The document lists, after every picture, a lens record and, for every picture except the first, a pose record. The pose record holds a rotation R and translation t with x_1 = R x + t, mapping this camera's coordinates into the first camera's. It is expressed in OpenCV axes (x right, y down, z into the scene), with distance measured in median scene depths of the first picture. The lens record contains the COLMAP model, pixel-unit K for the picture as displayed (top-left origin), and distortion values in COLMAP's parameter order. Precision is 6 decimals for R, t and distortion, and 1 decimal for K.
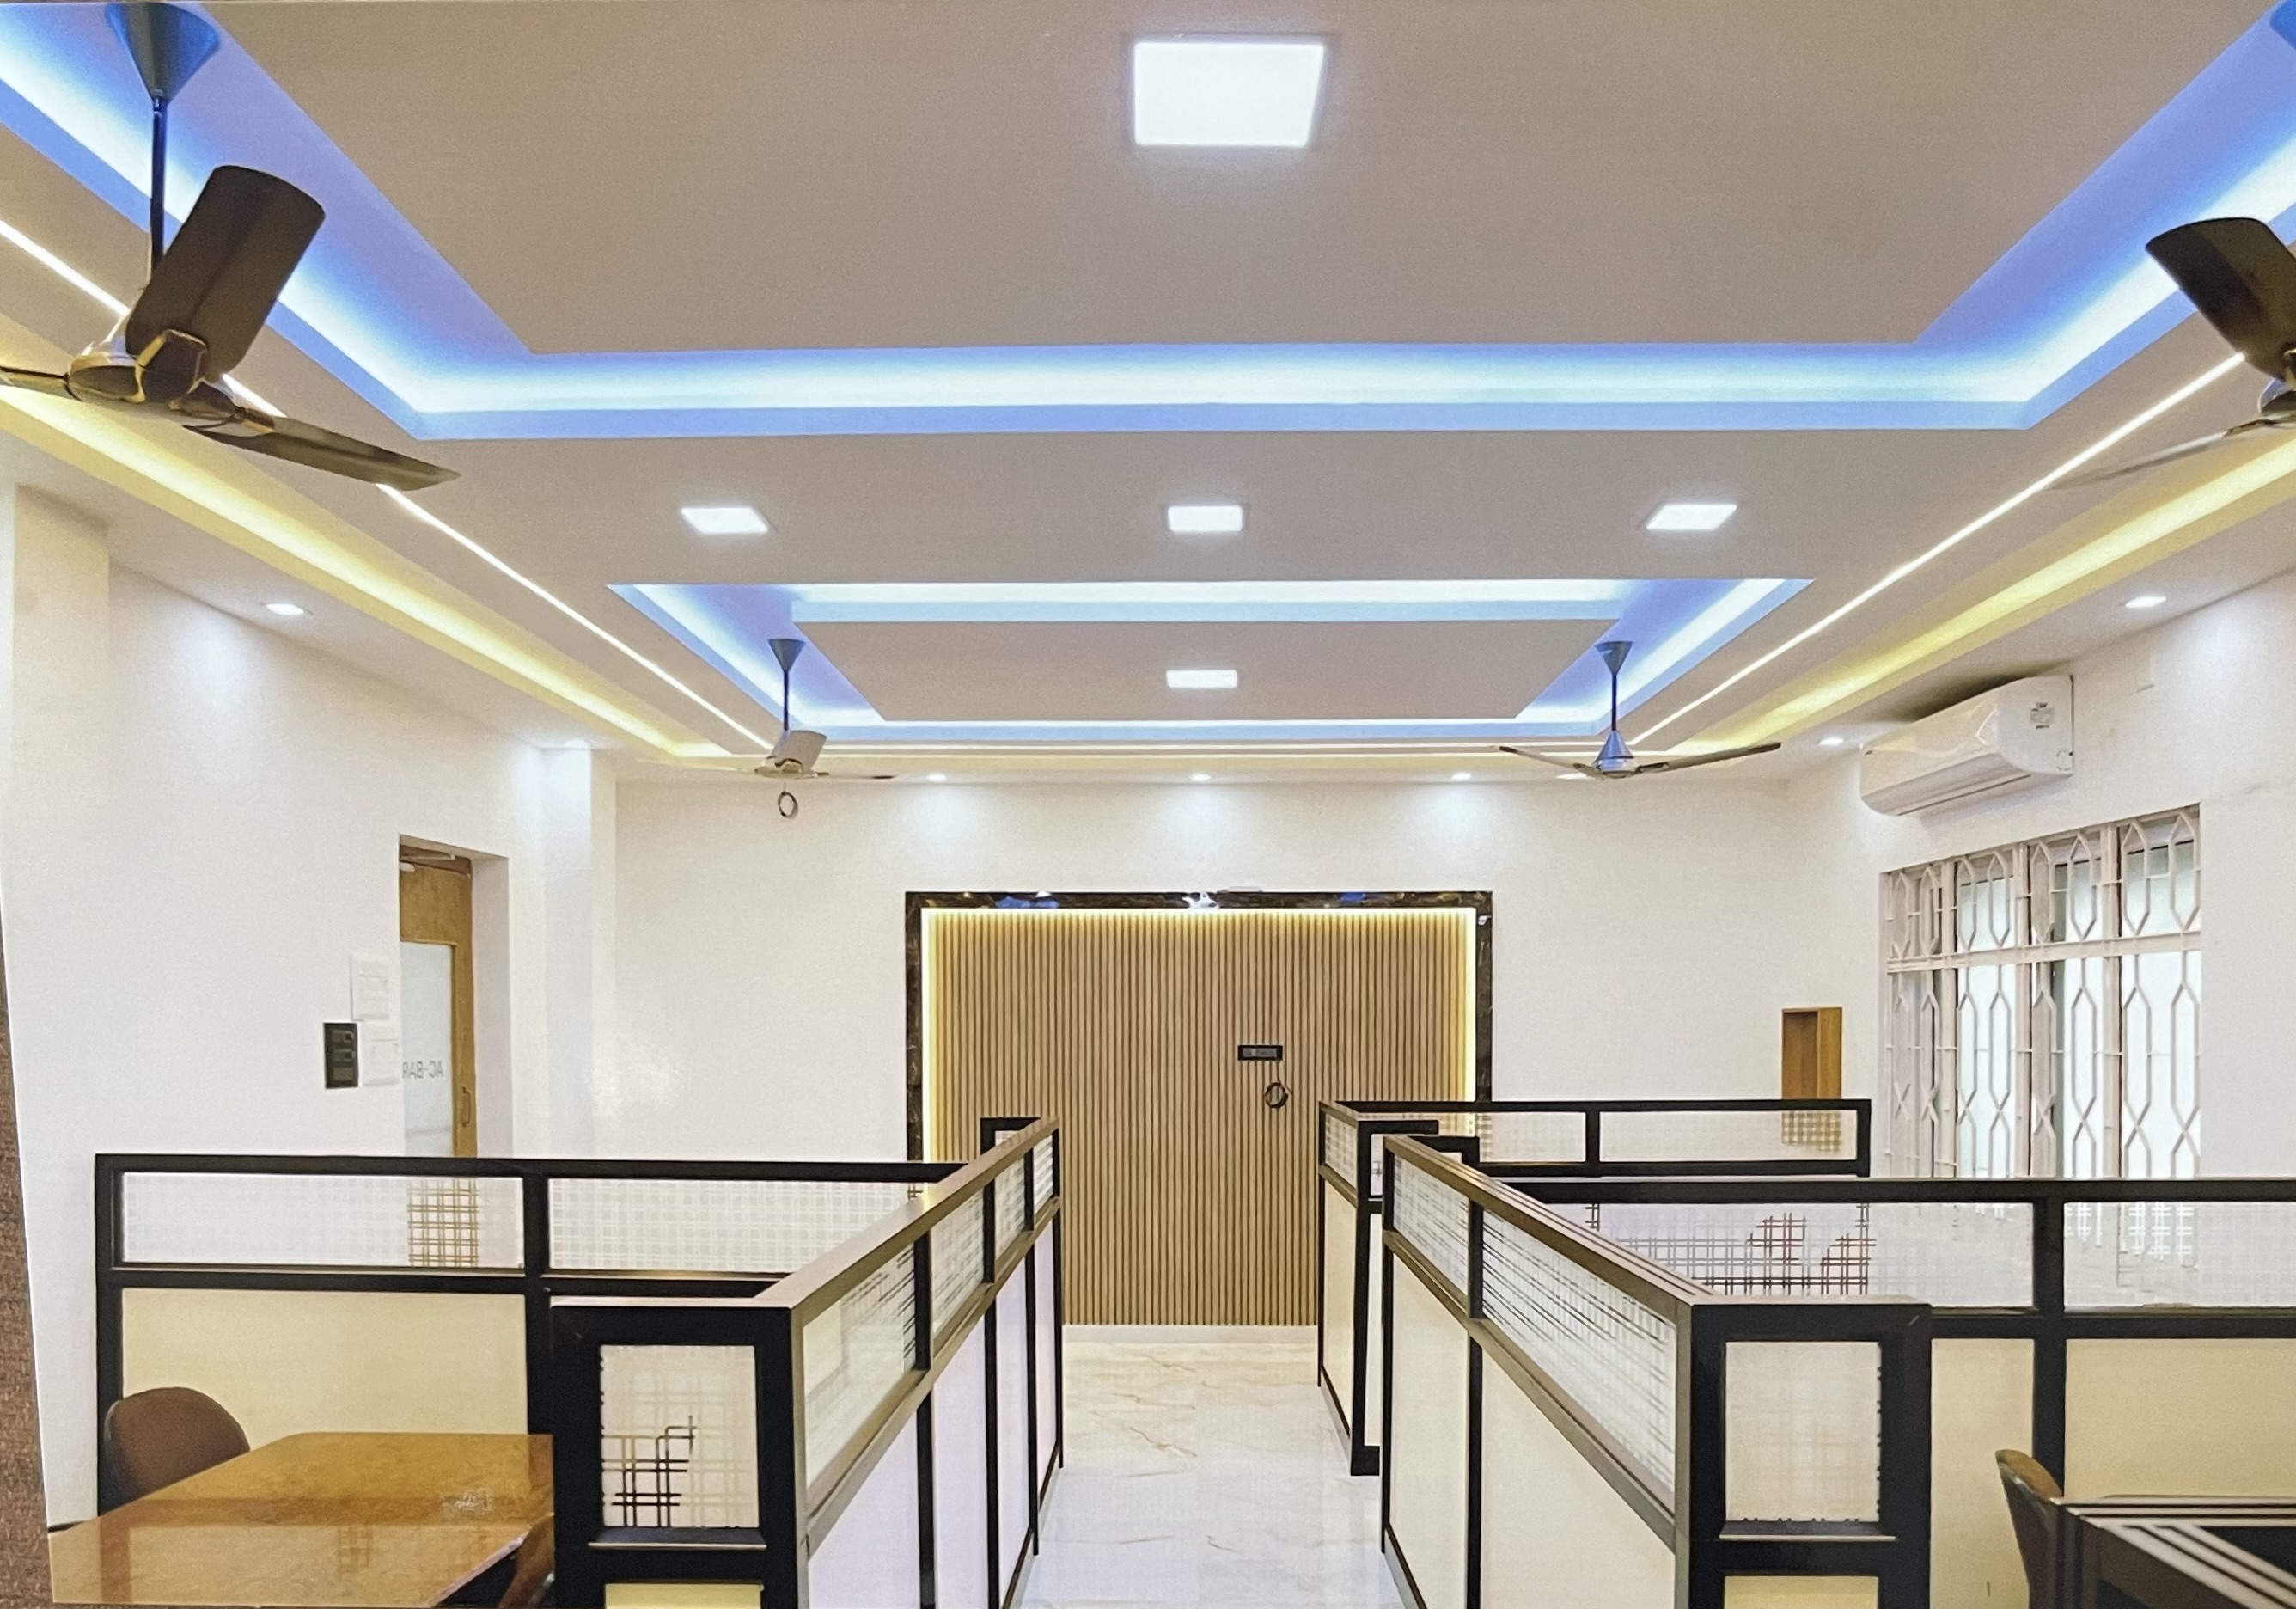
lens RADIAL K [[1657.2, 0, 1148.0], [0, 1657.2, 804.5], [0, 0, 1]] dist [-0.090255, -0.001224]
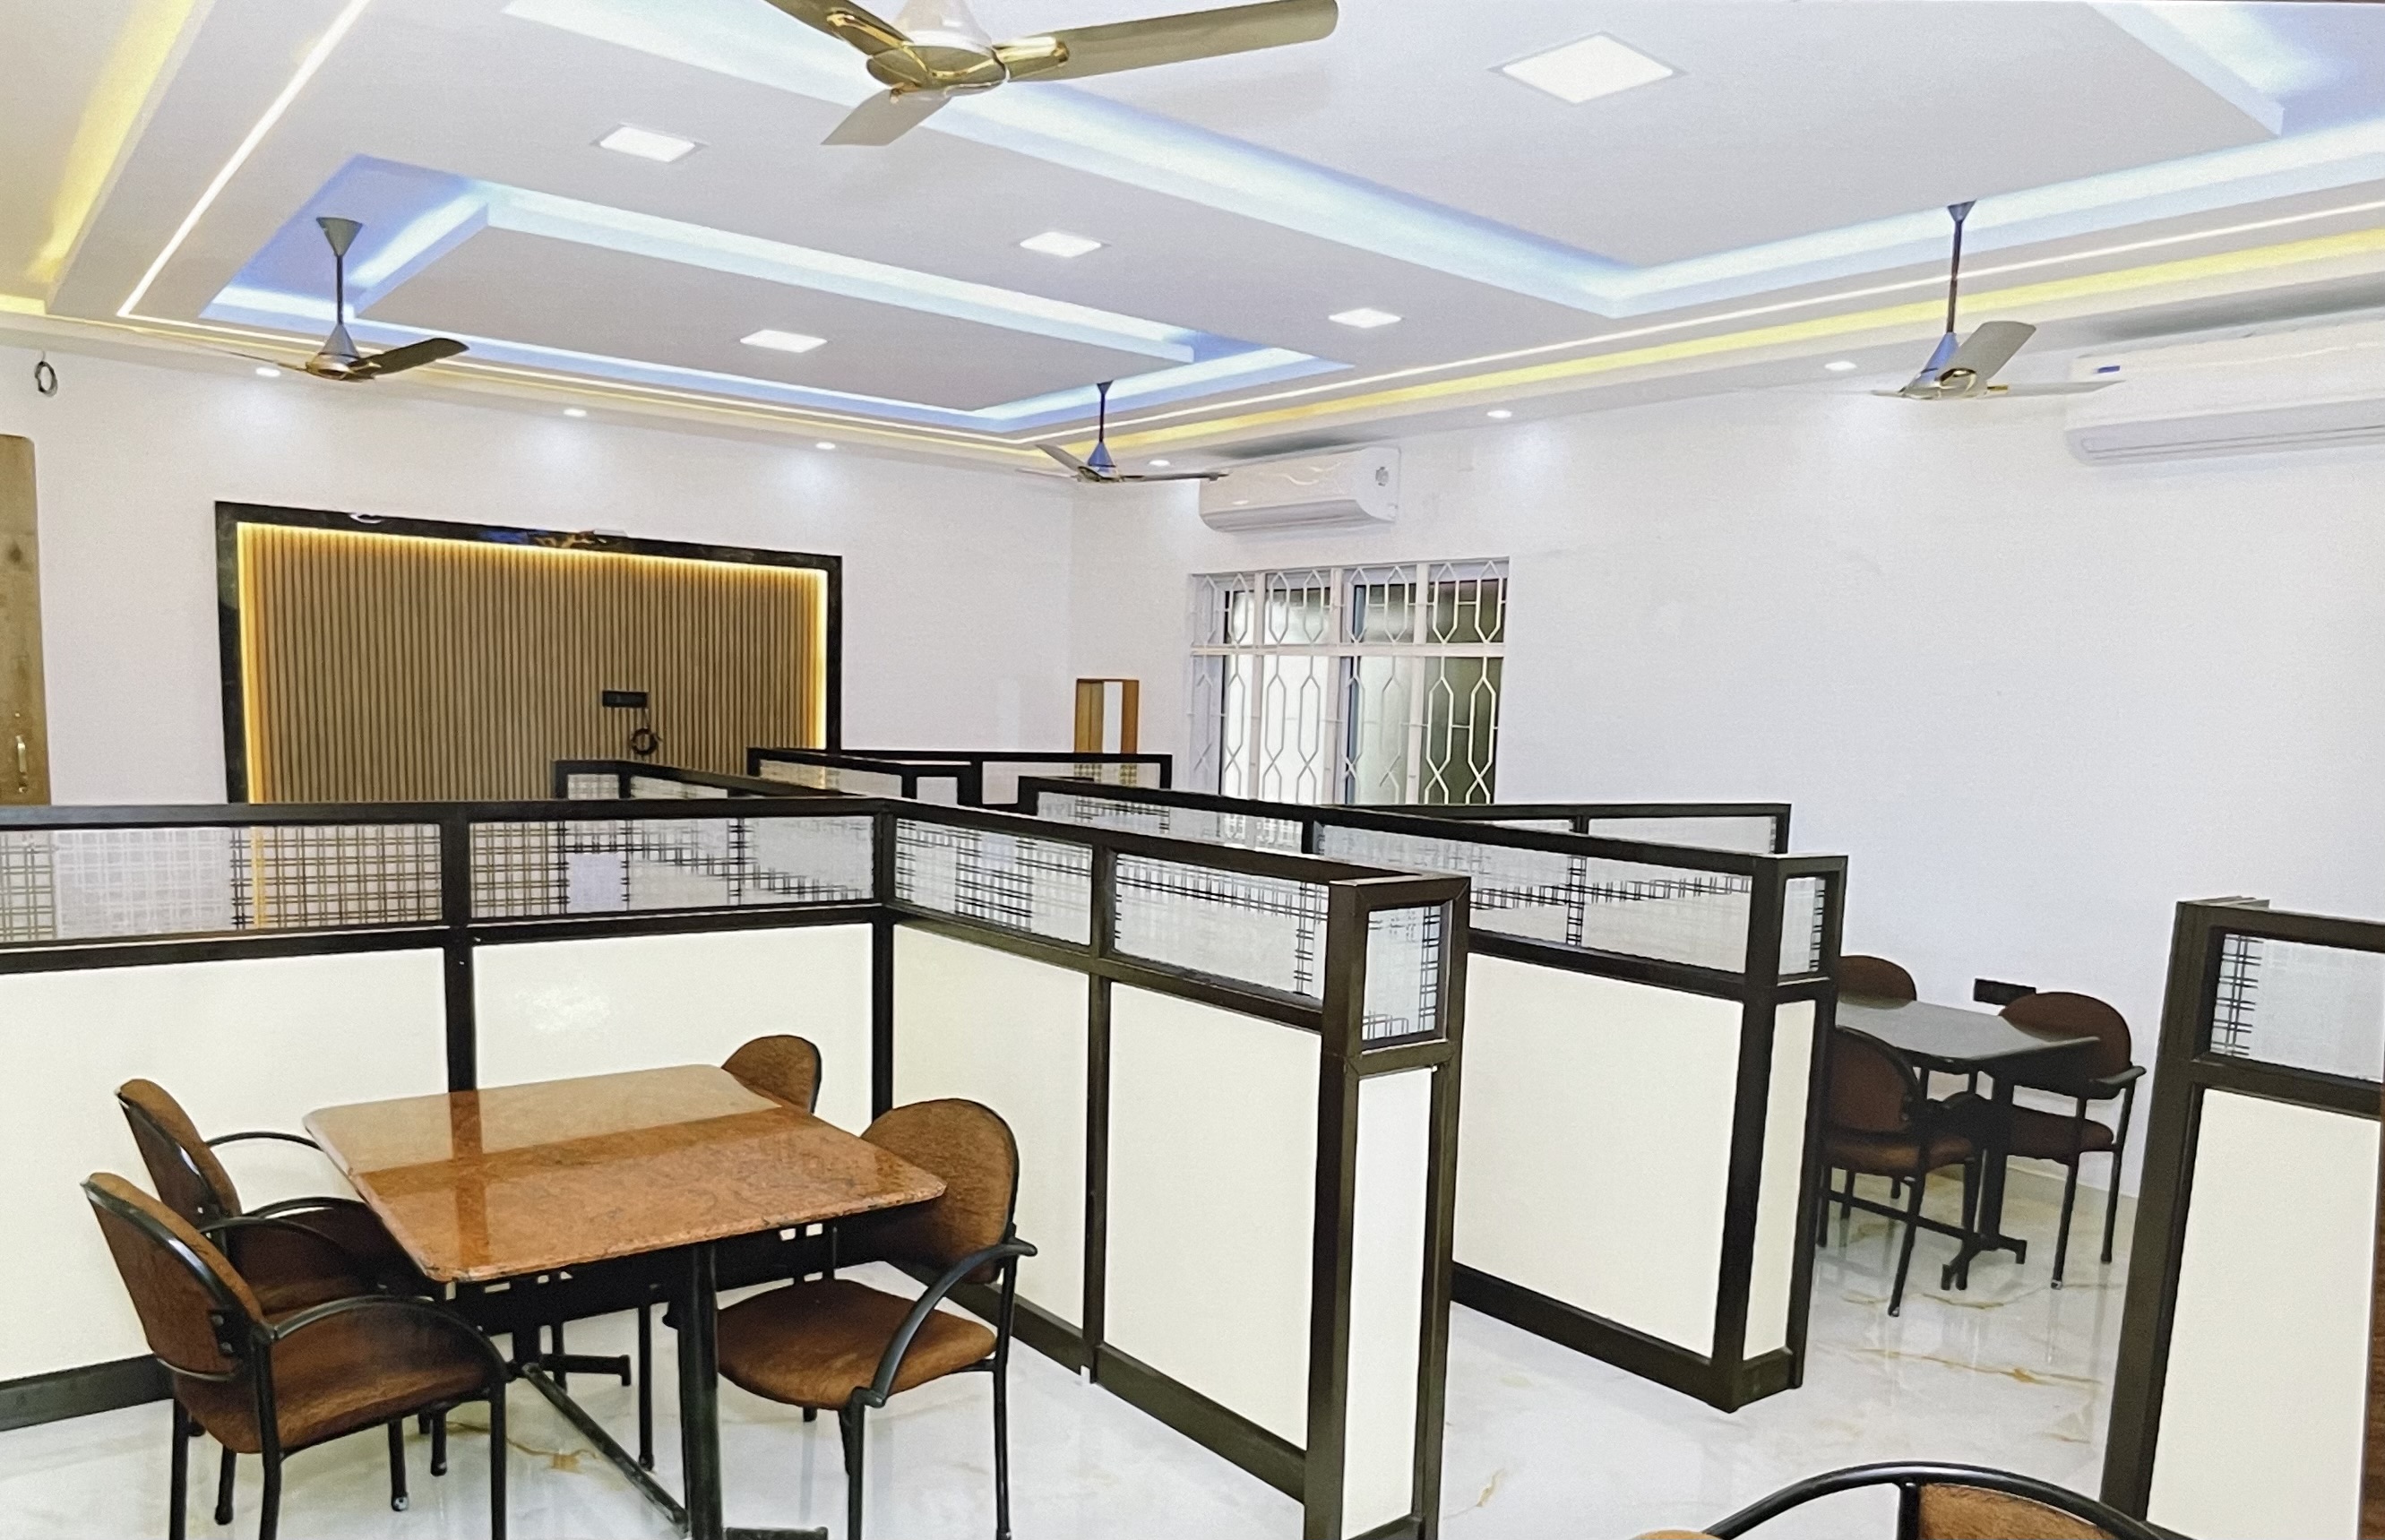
lens RADIAL K [[1699.5, 0, 1192.5], [0, 1699.5, 770.0], [0, 0, 1]] dist [-0.006266, -0.065960]
pose [[0.765472, 0.002399, 0.643465, -0.330587], [-0.123032, 0.982089, 0.142700, 0.003503], [-0.631598, -0.188400, 0.752057, 0.000980]]
